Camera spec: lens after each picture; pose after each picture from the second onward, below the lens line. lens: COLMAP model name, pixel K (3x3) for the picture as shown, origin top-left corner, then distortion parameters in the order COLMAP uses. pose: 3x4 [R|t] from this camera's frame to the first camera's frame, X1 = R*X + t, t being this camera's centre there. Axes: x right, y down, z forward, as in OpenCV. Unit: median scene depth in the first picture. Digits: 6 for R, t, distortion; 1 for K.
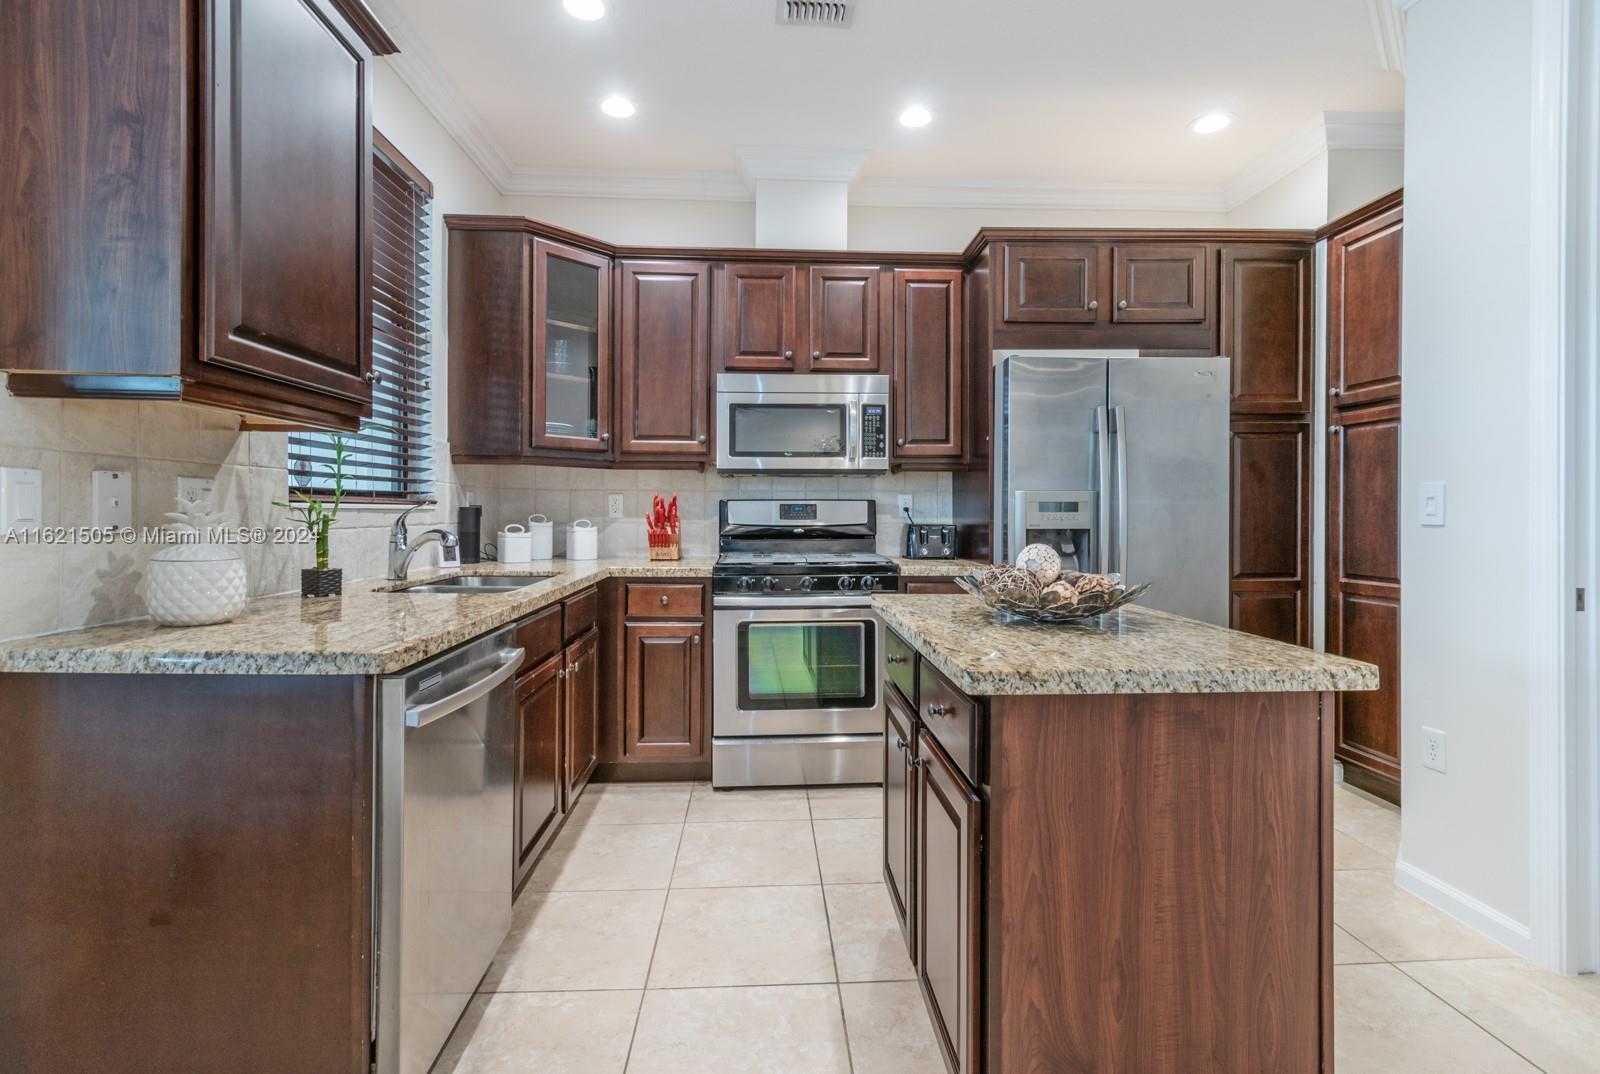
lens RADIAL K [[739.5, 0, 802.0], [0, 739.5, 542.6], [0, 0, 1]] dist [0.203253, -0.000042]
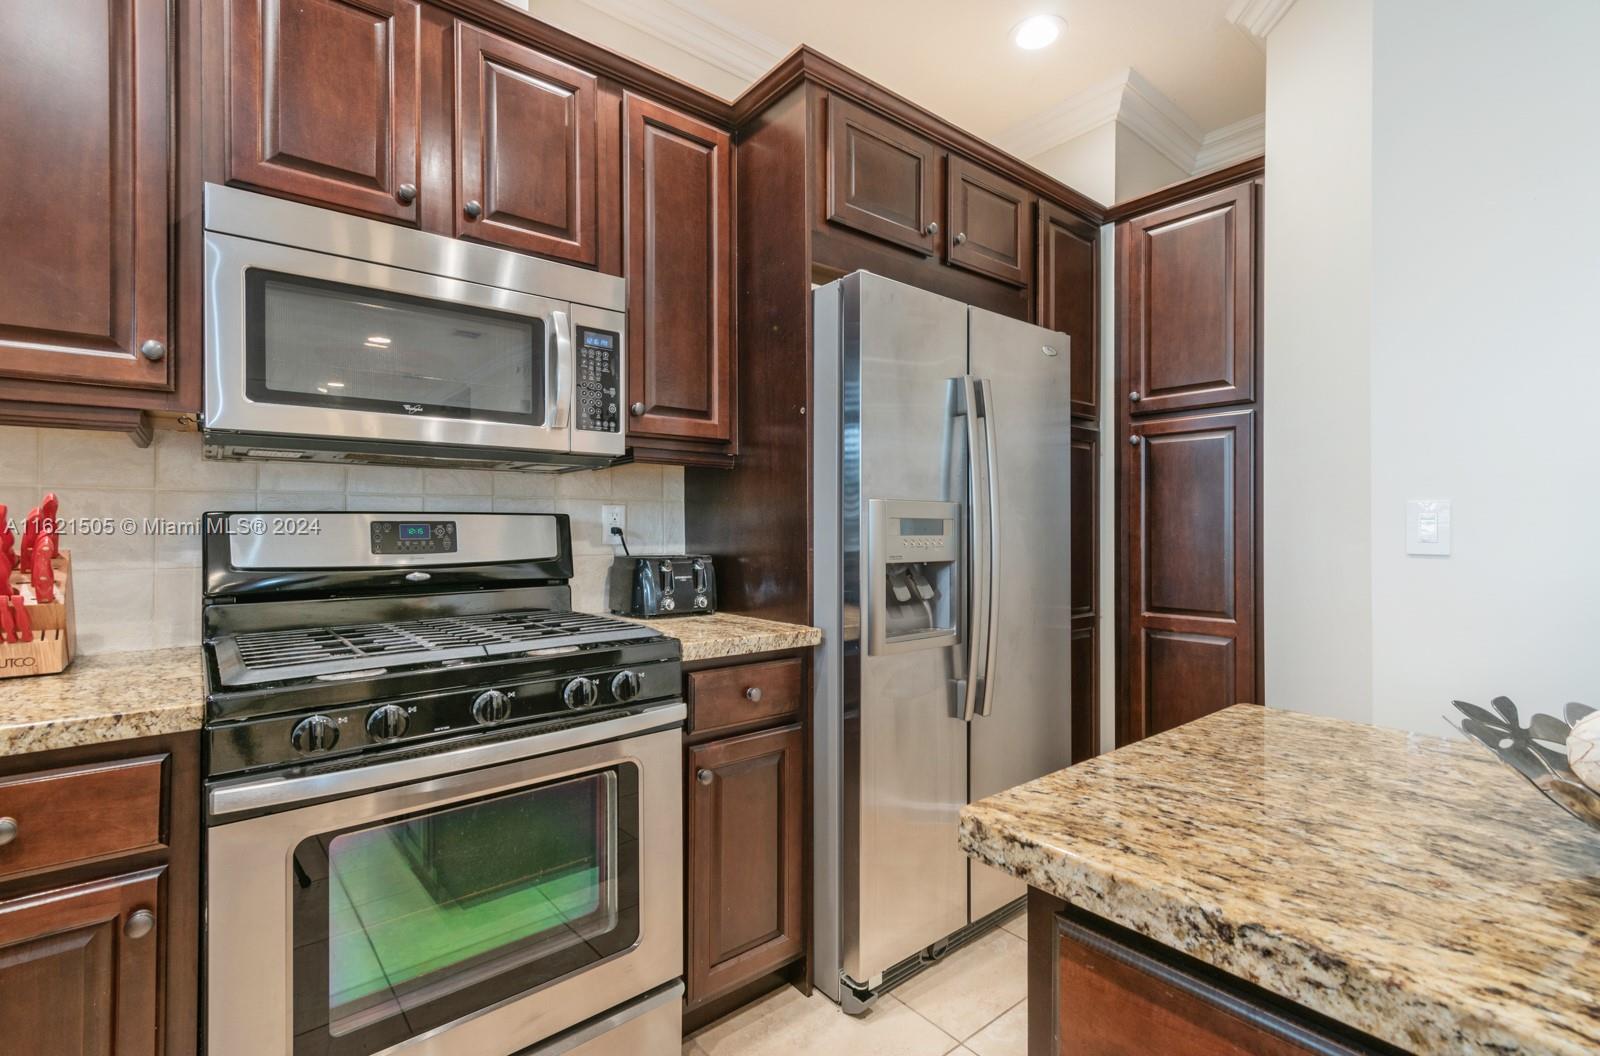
lens RADIAL K [[749.6, 0, 802.1], [0, 749.6, 537.8], [0, 0, 1]] dist [0.025510, -0.000843]
pose [[0.822511, -0.010598, 0.568650, -0.084840], [0.029062, 0.999303, -0.023410, -0.024638], [-0.568006, 0.035781, 0.822246, 0.499545]]
